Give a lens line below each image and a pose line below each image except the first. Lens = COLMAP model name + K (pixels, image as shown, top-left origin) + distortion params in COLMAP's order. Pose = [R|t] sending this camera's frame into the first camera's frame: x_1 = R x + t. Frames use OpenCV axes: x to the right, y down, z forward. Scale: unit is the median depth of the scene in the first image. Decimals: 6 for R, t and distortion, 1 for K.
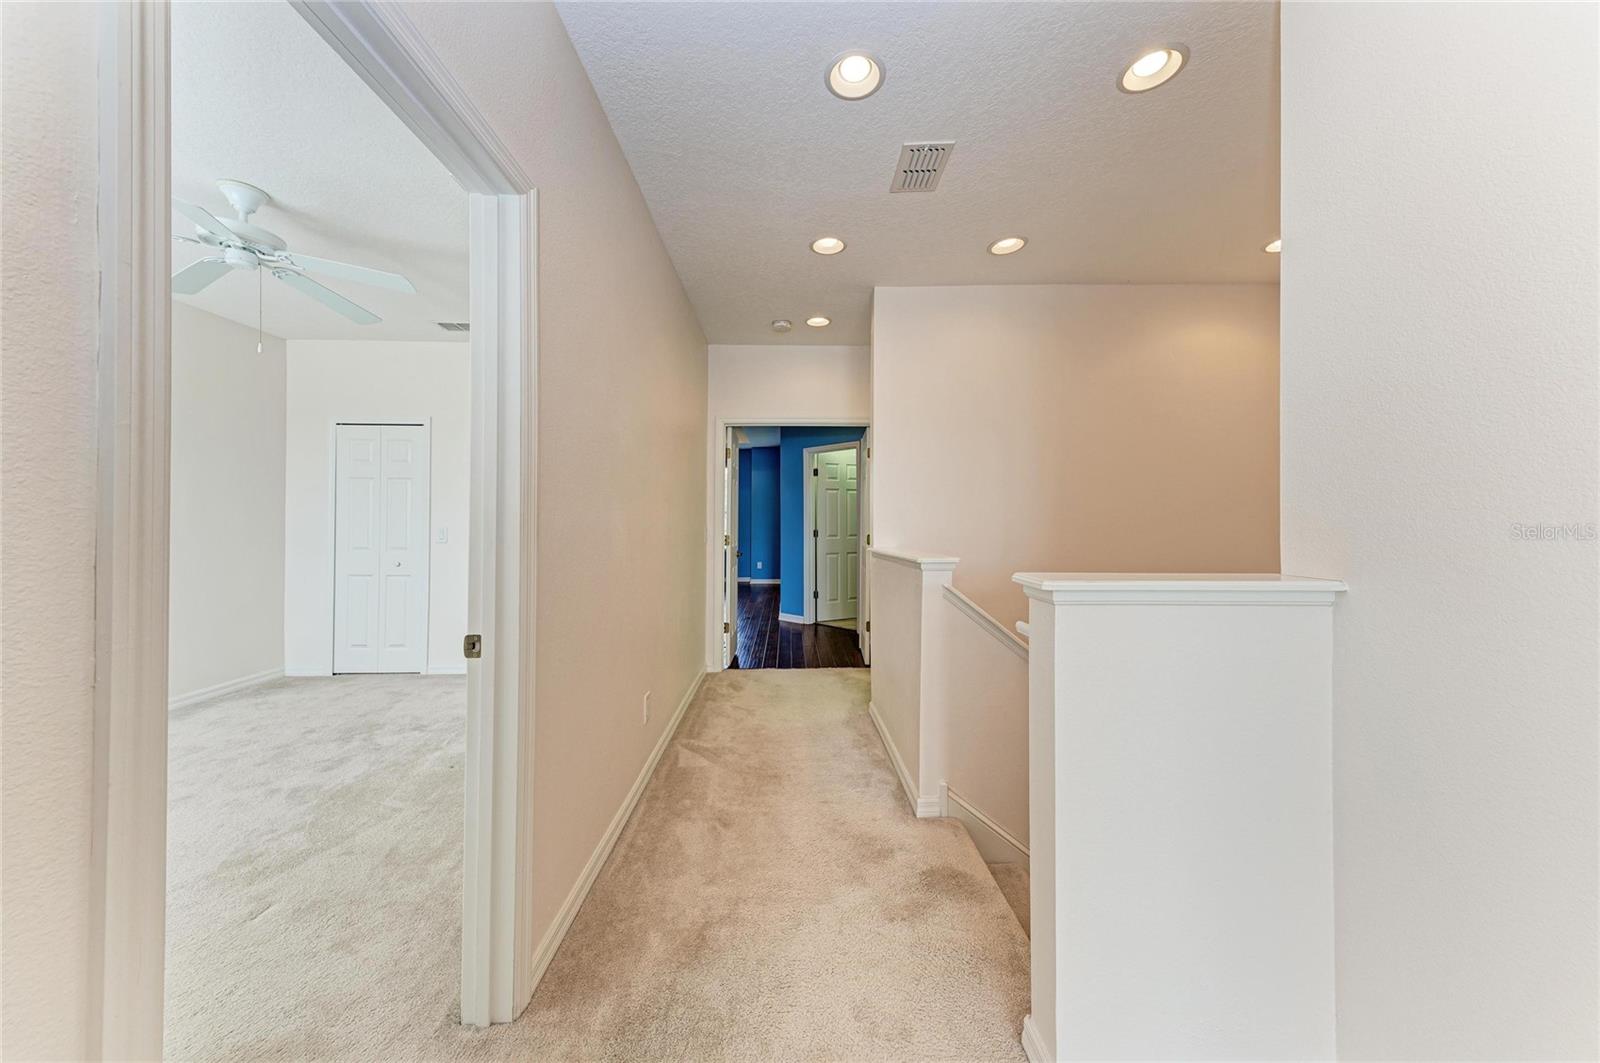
lens RADIAL K [[540.0, 0, 799.1], [0, 540.0, 505.8], [0, 0, 1]] dist [0.009047, 0.000000]
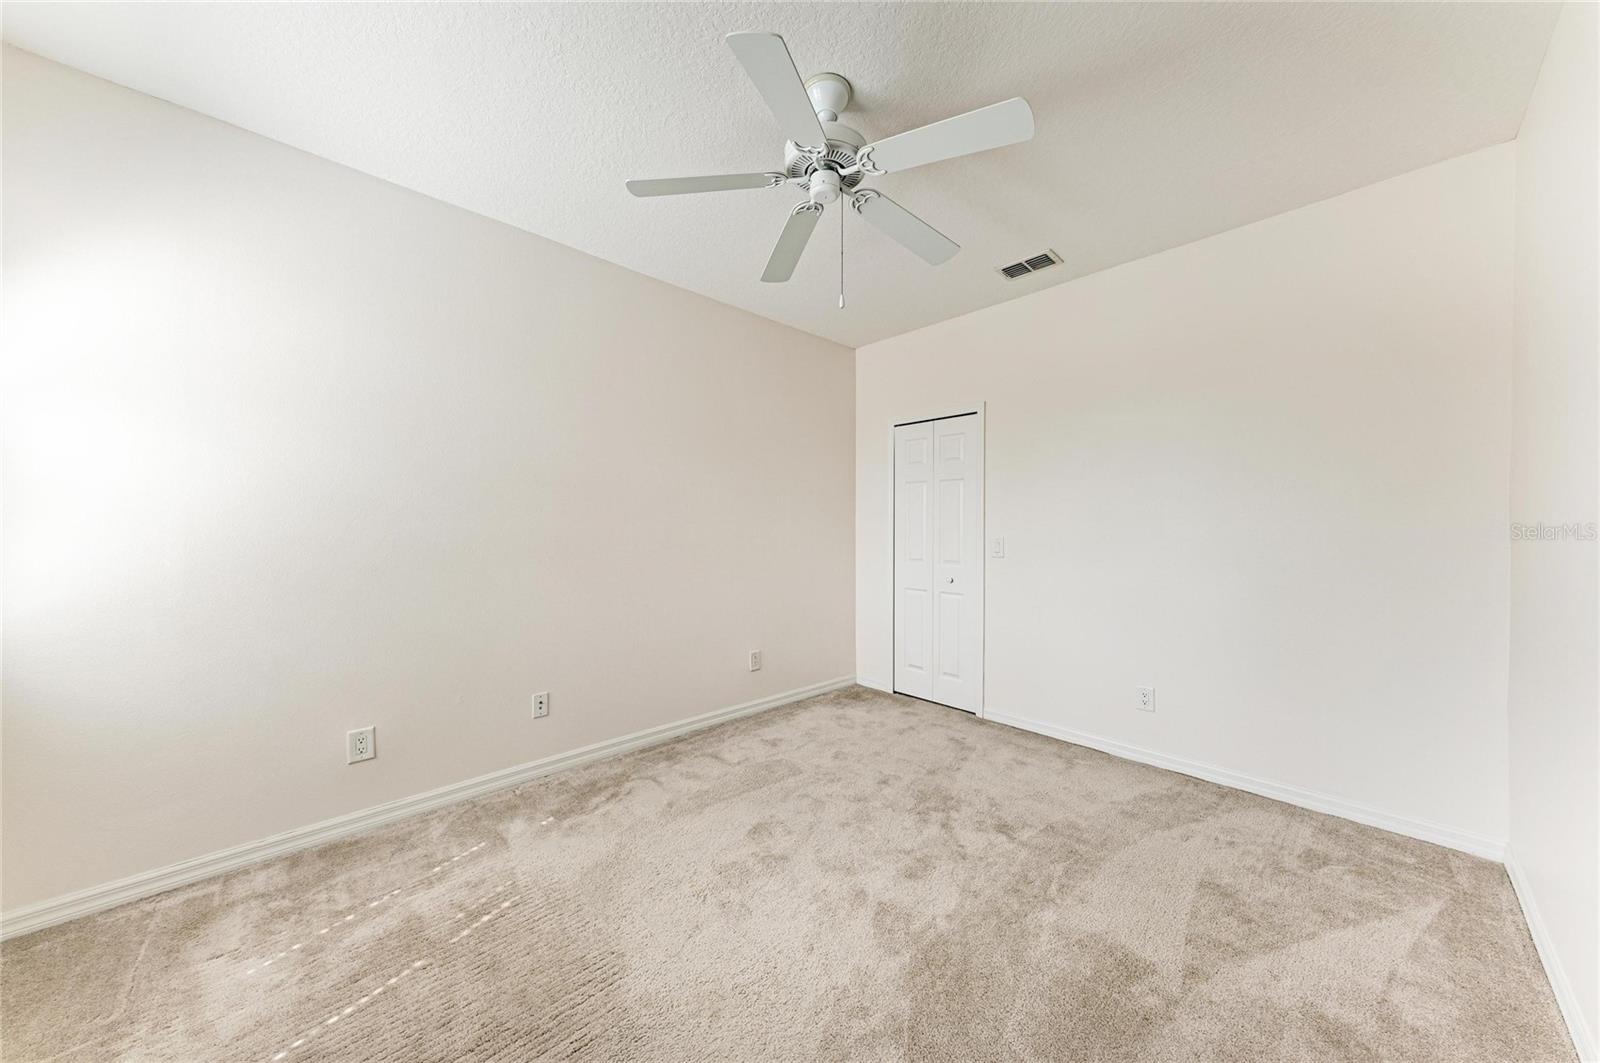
lens RADIAL K [[539.4, 0, 800.8], [0, 539.4, 533.7], [0, 0, 1]] dist [0.026750, -0.005743]
pose [[0.665394, 0.018952, -0.746252, -0.363402], [0.007963, 0.999441, 0.032483, 0.006290], [0.746450, -0.027556, 0.664871, 0.355739]]
